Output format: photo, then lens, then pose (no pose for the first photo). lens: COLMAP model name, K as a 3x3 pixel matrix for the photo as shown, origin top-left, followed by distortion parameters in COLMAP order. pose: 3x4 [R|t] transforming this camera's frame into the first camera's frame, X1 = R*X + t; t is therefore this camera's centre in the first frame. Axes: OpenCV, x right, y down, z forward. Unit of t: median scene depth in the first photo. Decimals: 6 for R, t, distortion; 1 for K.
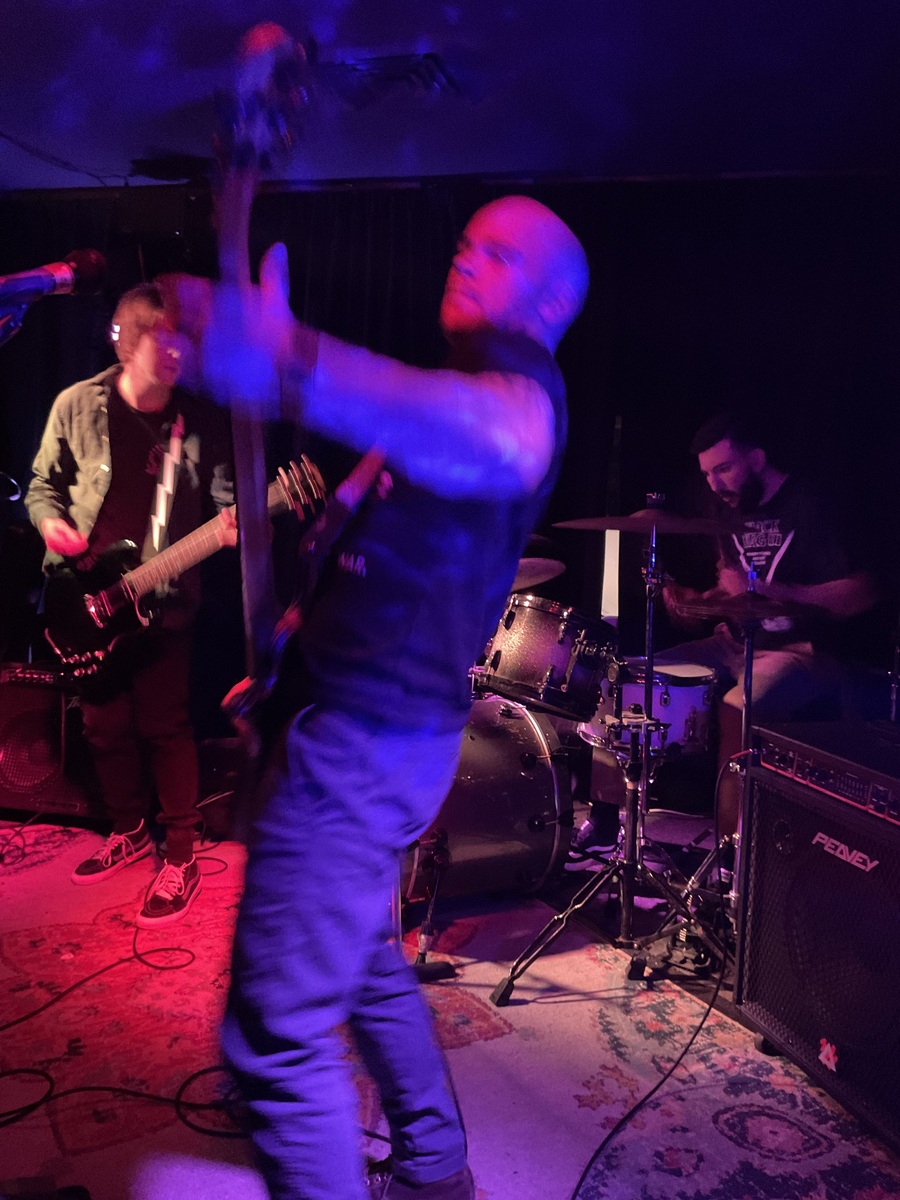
lens RADIAL K [[1010.5, 0, 448.9], [0, 1010.5, 598.6], [0, 0, 1]] dist [0.093698, -0.186656]
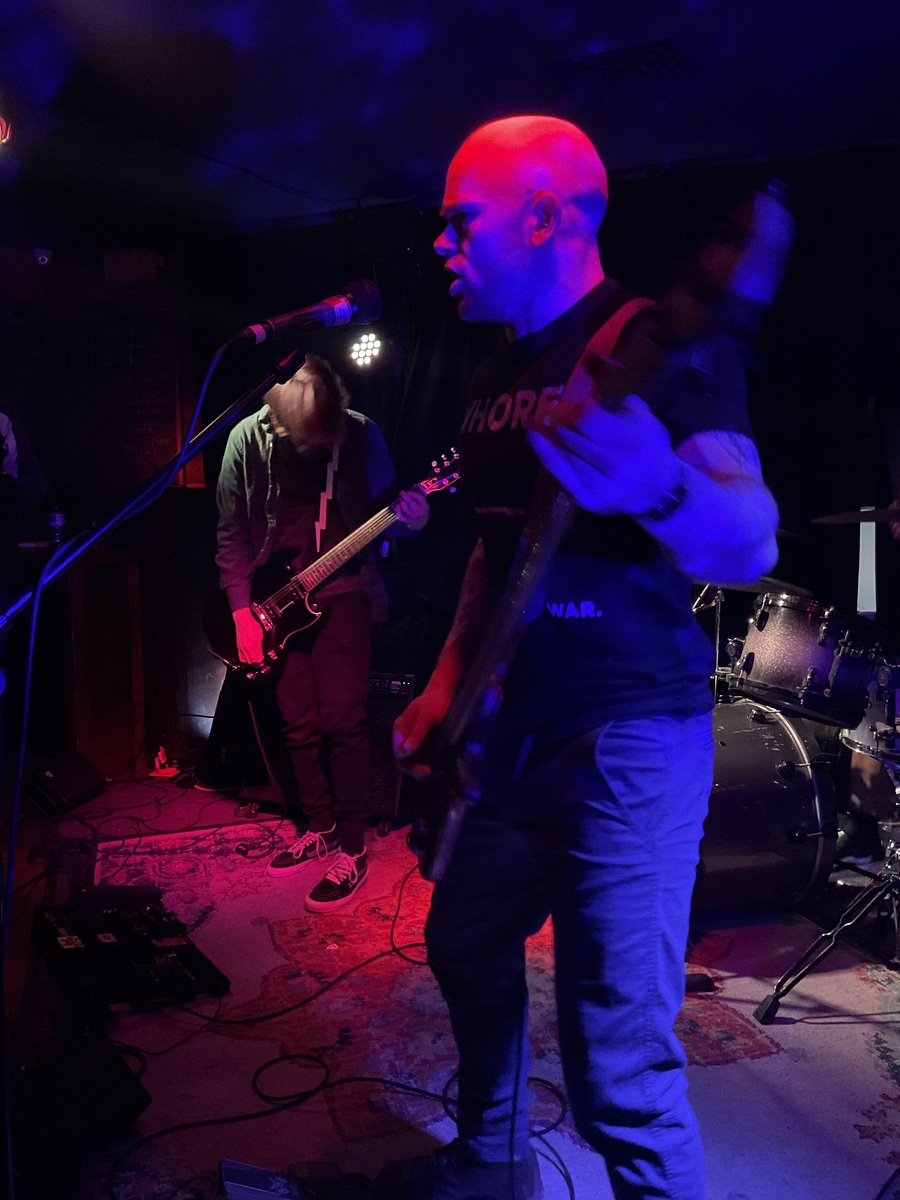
lens RADIAL K [[1010.5, 0, 448.9], [0, 1010.5, 598.6], [0, 0, 1]] dist [0.093698, -0.186656]
pose [[0.977101, -0.021158, -0.211723, -0.028028], [0.022168, 0.999751, 0.002394, -0.009175], [0.211620, -0.007032, 0.977327, 0.001228]]
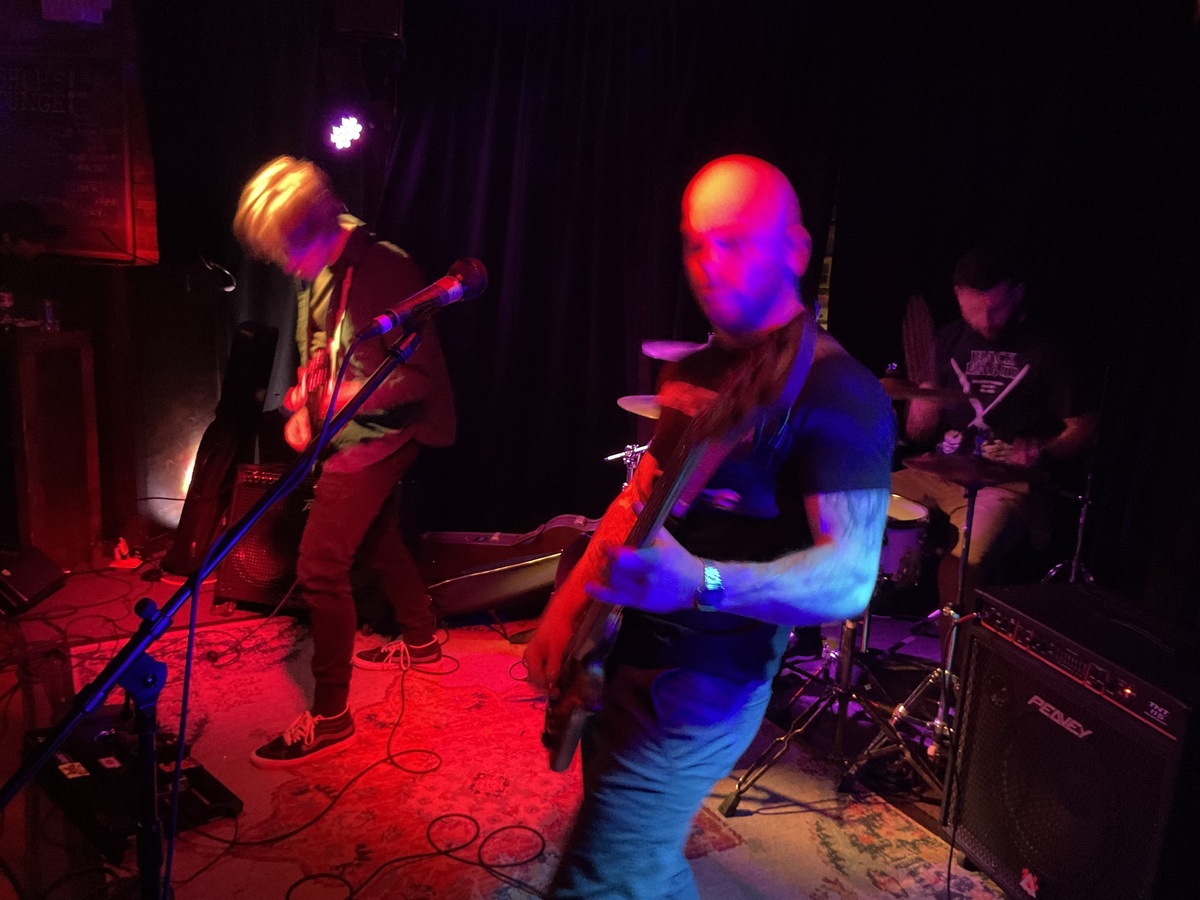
lens RADIAL K [[1010.5, 0, 594.2], [0, 1010.5, 451.4], [0, 0, 1]] dist [0.093698, -0.186656]
pose [[0.999729, 0.023253, 0.000896, -0.107096], [-0.023182, 0.991876, 0.125075, -0.137399], [0.002020, -0.125061, 0.992147, -0.067065]]
